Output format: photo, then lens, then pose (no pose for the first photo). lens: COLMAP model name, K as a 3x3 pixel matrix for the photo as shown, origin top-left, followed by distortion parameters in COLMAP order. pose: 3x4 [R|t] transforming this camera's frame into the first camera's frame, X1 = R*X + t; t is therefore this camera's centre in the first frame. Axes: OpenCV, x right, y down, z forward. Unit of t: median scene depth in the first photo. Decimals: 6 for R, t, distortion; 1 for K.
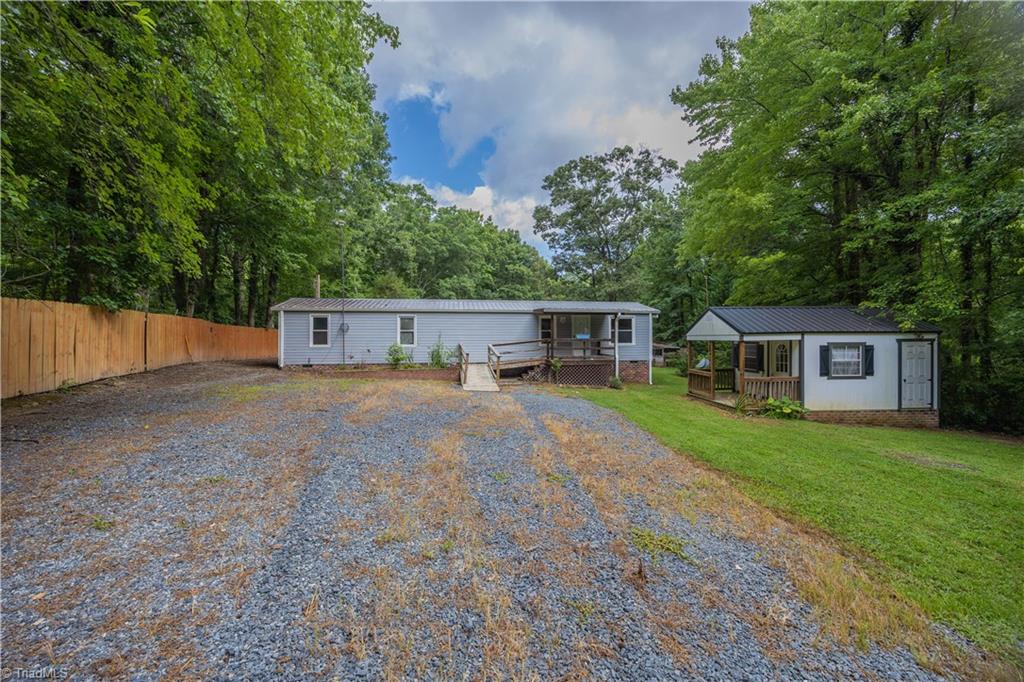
lens RADIAL K [[390.5, 0, 515.1], [0, 390.5, 340.0], [0, 0, 1]] dist [0.000937, -0.000032]
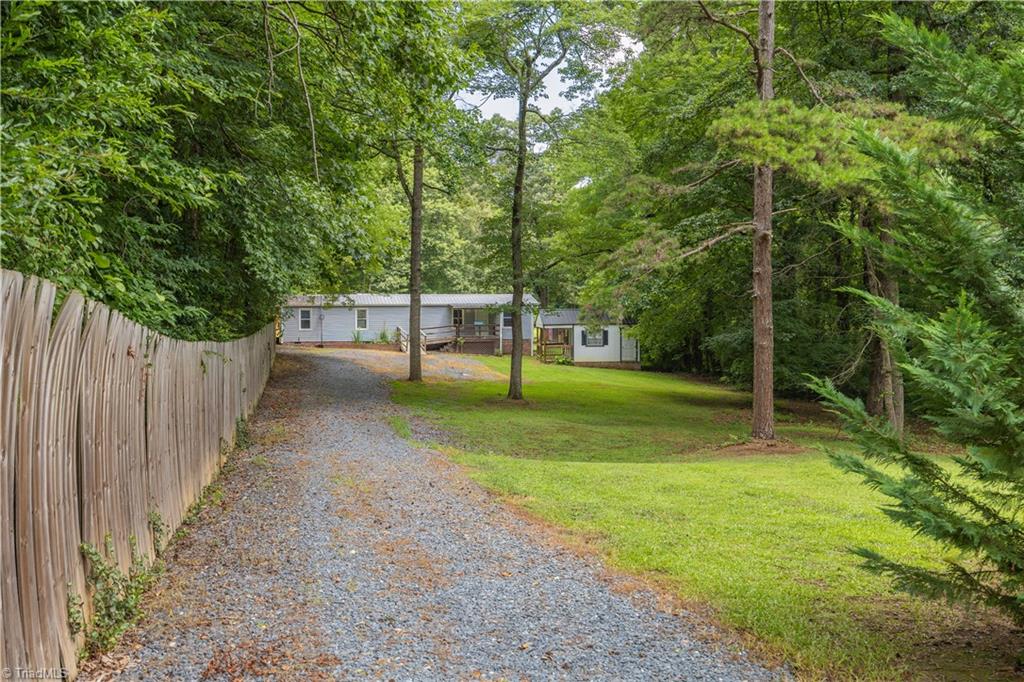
lens RADIAL K [[970.6, 0, 512.7], [0, 970.6, 328.6], [0, 0, 1]] dist [-0.002626, 0.005711]
pose [[0.996848, -0.000234, 0.079334, 0.001234], [-0.001886, 0.999643, 0.026654, -0.082813], [-0.079312, -0.026720, 0.996492, -2.562973]]
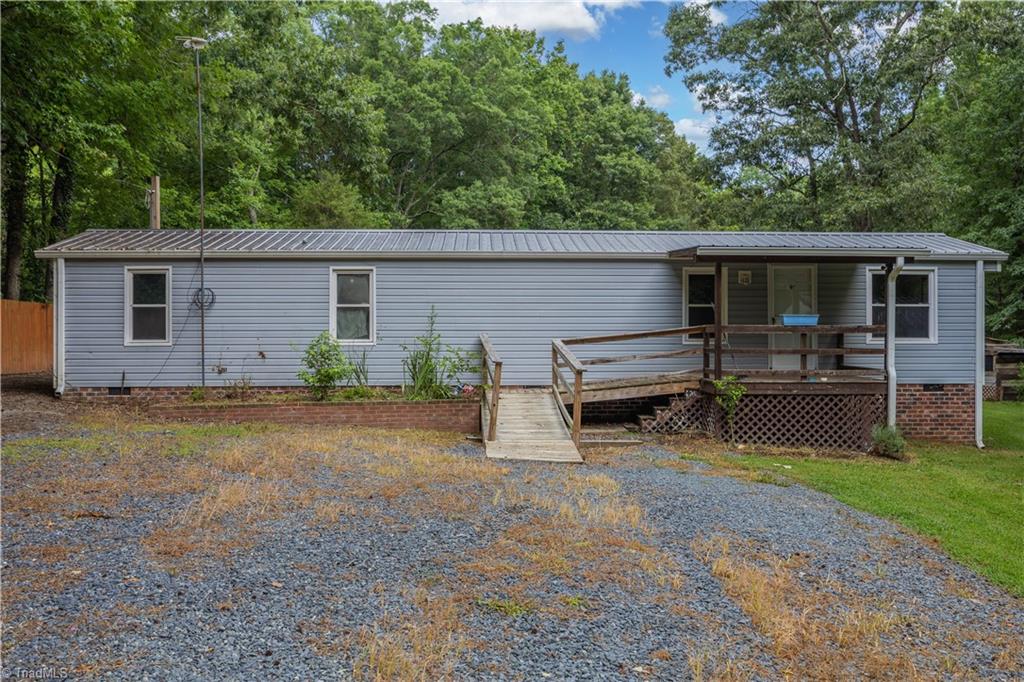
lens RADIAL K [[882.2, 0, 537.4], [0, 882.2, 337.3], [0, 0, 1]] dist [0.091311, -0.134856]
pose [[0.995978, 0.003394, -0.089538, -0.003686], [-0.002982, 0.999984, 0.004735, 0.003985], [0.089553, -0.004449, 0.995972, 0.096899]]
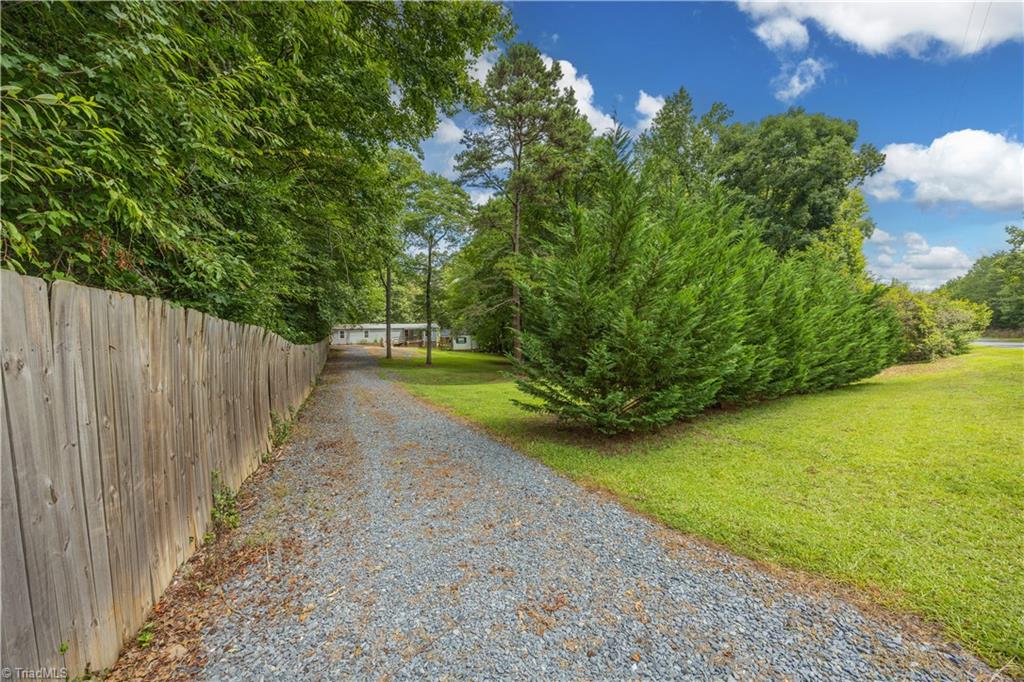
lens RADIAL K [[390.5, 0, 515.1], [0, 390.5, 340.0], [0, 0, 1]] dist [0.000937, -0.000032]
pose [[0.958623, -0.015940, 0.284232, 0.016223], [0.005580, 0.999292, 0.037220, -0.091953], [-0.284624, -0.034094, 0.958033, -2.744584]]
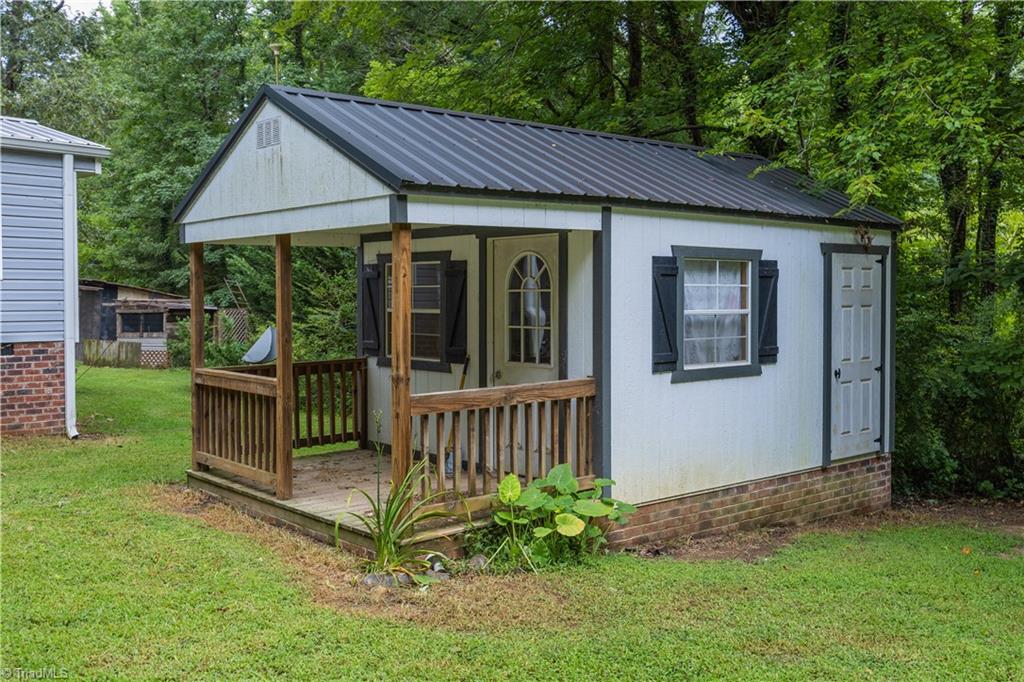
lens RADIAL K [[970.6, 0, 512.7], [0, 970.6, 328.6], [0, 0, 1]] dist [-0.002626, 0.005711]
pose [[0.784097, -0.016675, 0.620415, 0.186013], [0.000597, 0.999659, 0.026113, 0.028338], [-0.620638, -0.020105, 0.783839, 0.339081]]
